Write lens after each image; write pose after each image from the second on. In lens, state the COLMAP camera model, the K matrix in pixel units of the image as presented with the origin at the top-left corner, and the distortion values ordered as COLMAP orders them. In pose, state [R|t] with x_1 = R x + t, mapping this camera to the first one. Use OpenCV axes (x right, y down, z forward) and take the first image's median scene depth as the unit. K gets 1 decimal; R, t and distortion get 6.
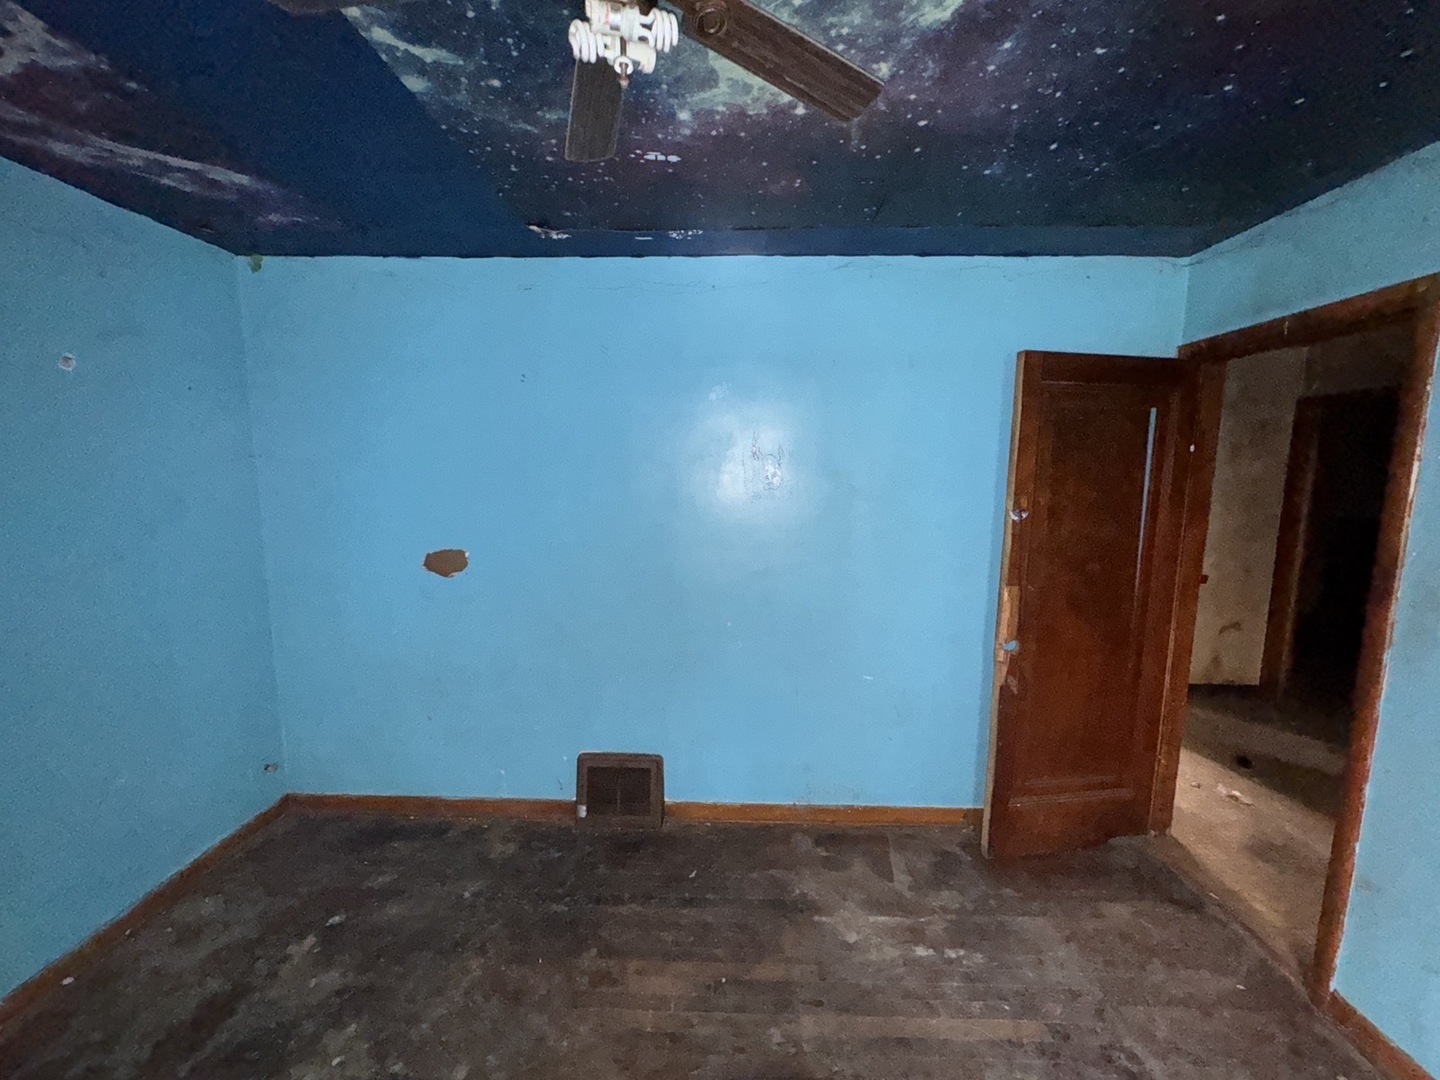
lens RADIAL K [[571.3, 0, 719.1], [0, 571.3, 541.6], [0, 0, 1]] dist [0.000129, -0.000460]
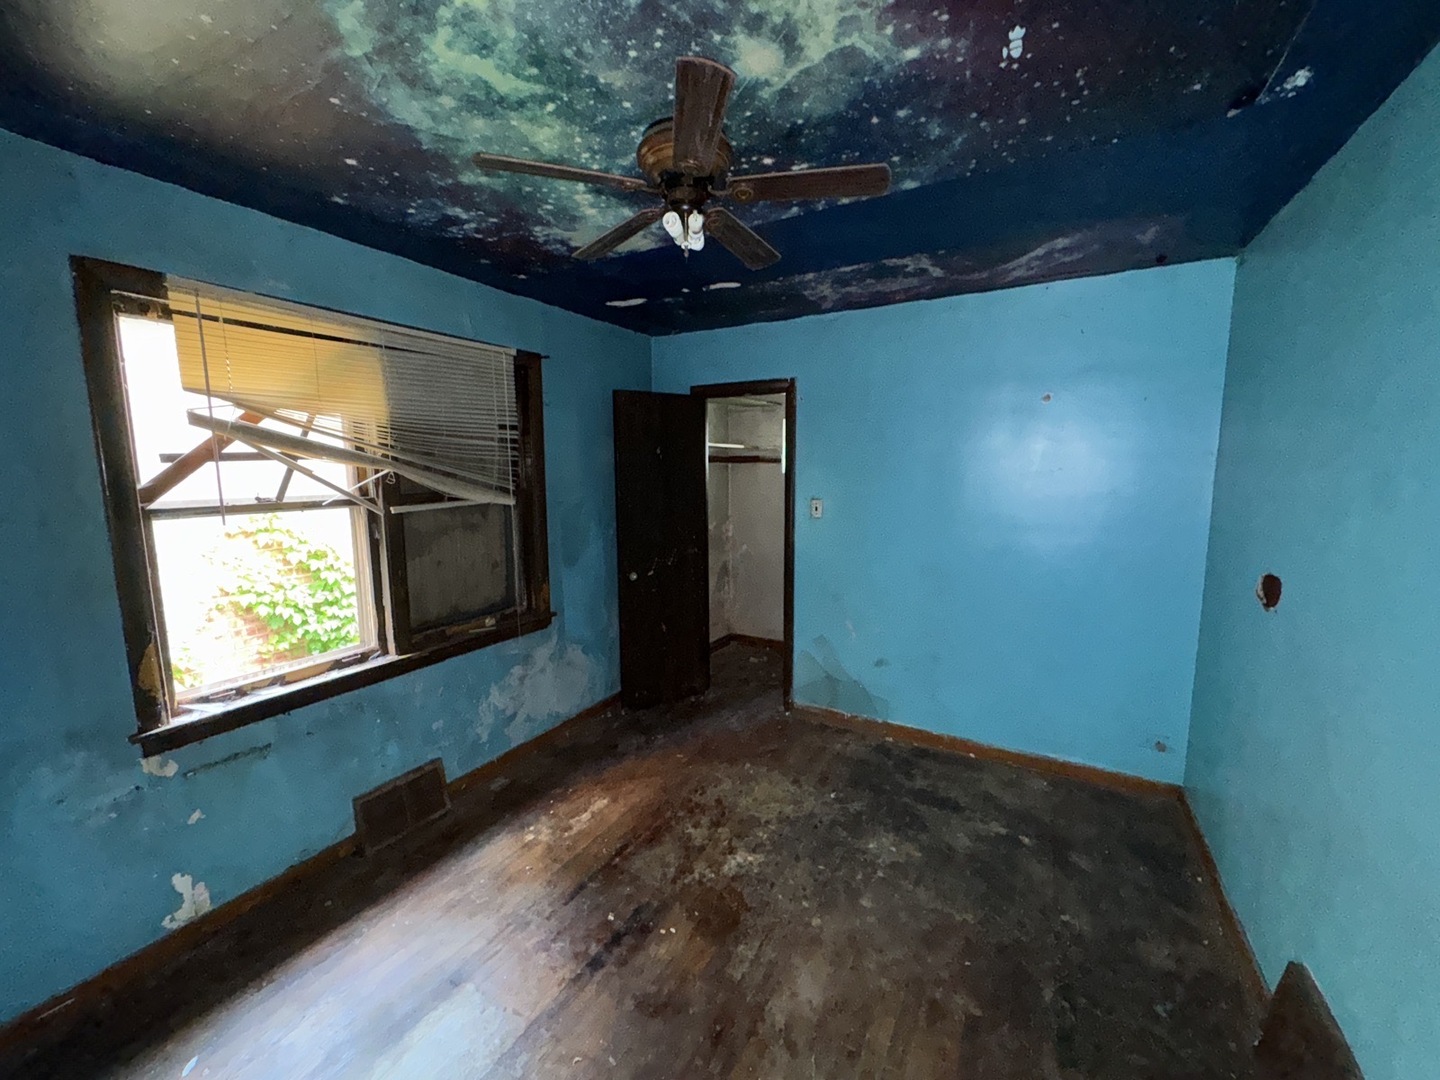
lens RADIAL K [[571.3, 0, 721.8], [0, 571.3, 536.2], [0, 0, 1]] dist [0.000129, -0.000460]
pose [[-0.467742, 0.101445, -0.878024, 0.672061], [-0.117545, 0.977428, 0.175548, -0.106038], [0.876014, 0.185318, -0.445260, 0.934504]]
